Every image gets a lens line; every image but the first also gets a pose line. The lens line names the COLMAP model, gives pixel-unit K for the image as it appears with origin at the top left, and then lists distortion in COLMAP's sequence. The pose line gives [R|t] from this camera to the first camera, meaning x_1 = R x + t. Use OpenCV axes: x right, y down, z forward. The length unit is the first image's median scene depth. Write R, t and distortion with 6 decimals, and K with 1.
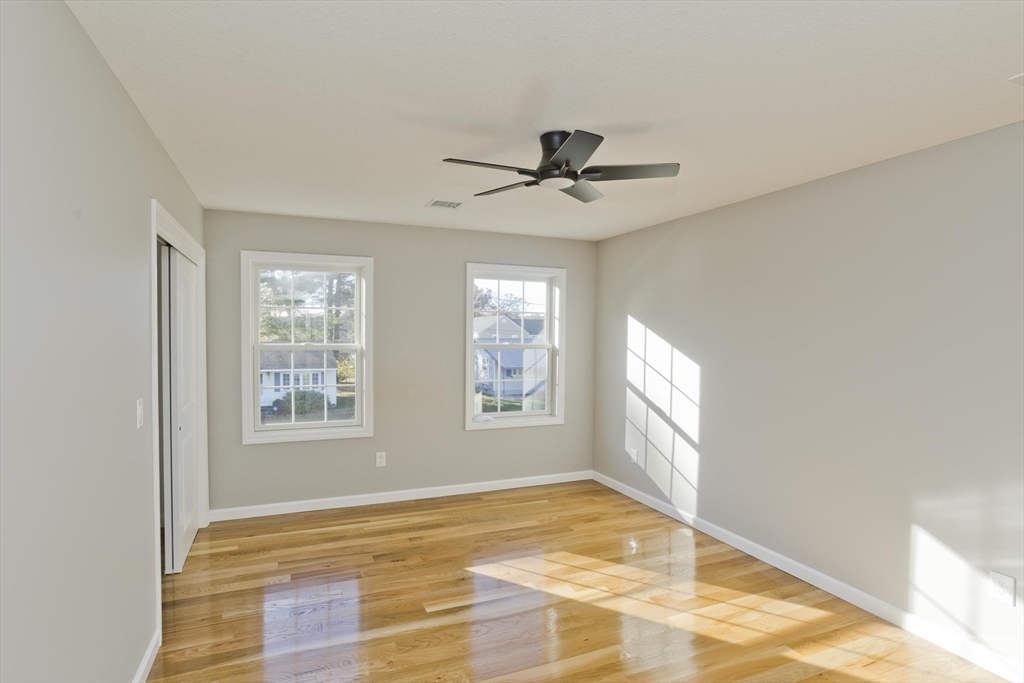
lens RADIAL K [[513.1, 0, 515.0], [0, 513.1, 347.1], [0, 0, 1]] dist [-0.018427, 0.011591]
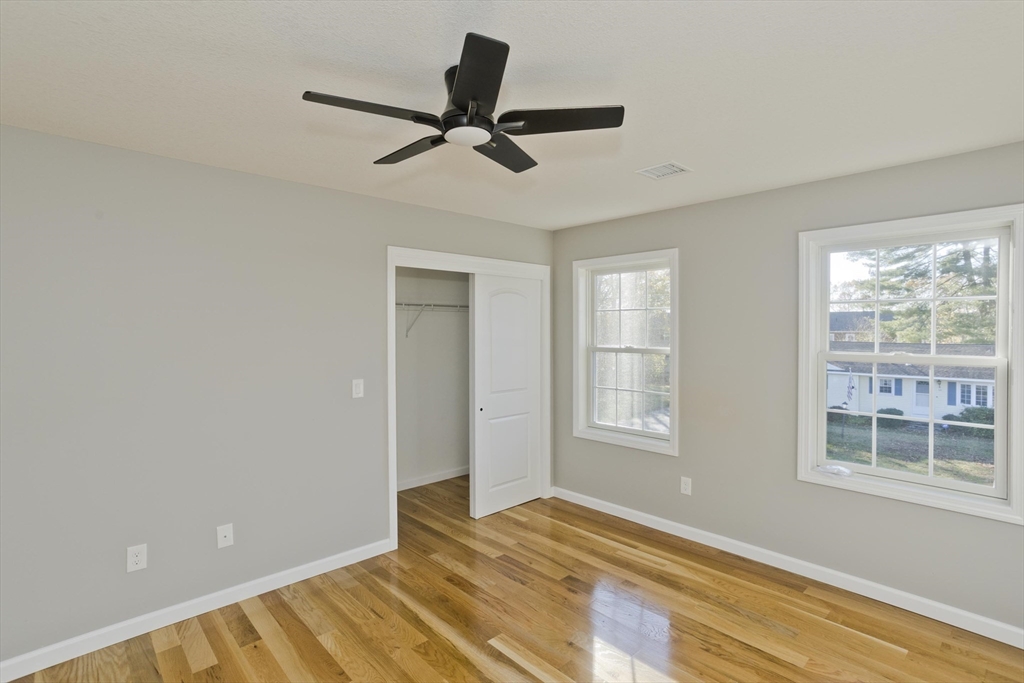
lens RADIAL K [[513.1, 0, 506.2], [0, 513.1, 335.2], [0, 0, 1]] dist [-0.018427, 0.011591]
pose [[0.338246, -0.002764, -0.941054, 0.423285], [-0.020061, 0.999747, -0.010147, -0.013030], [0.940844, 0.022310, 0.338105, 0.429472]]
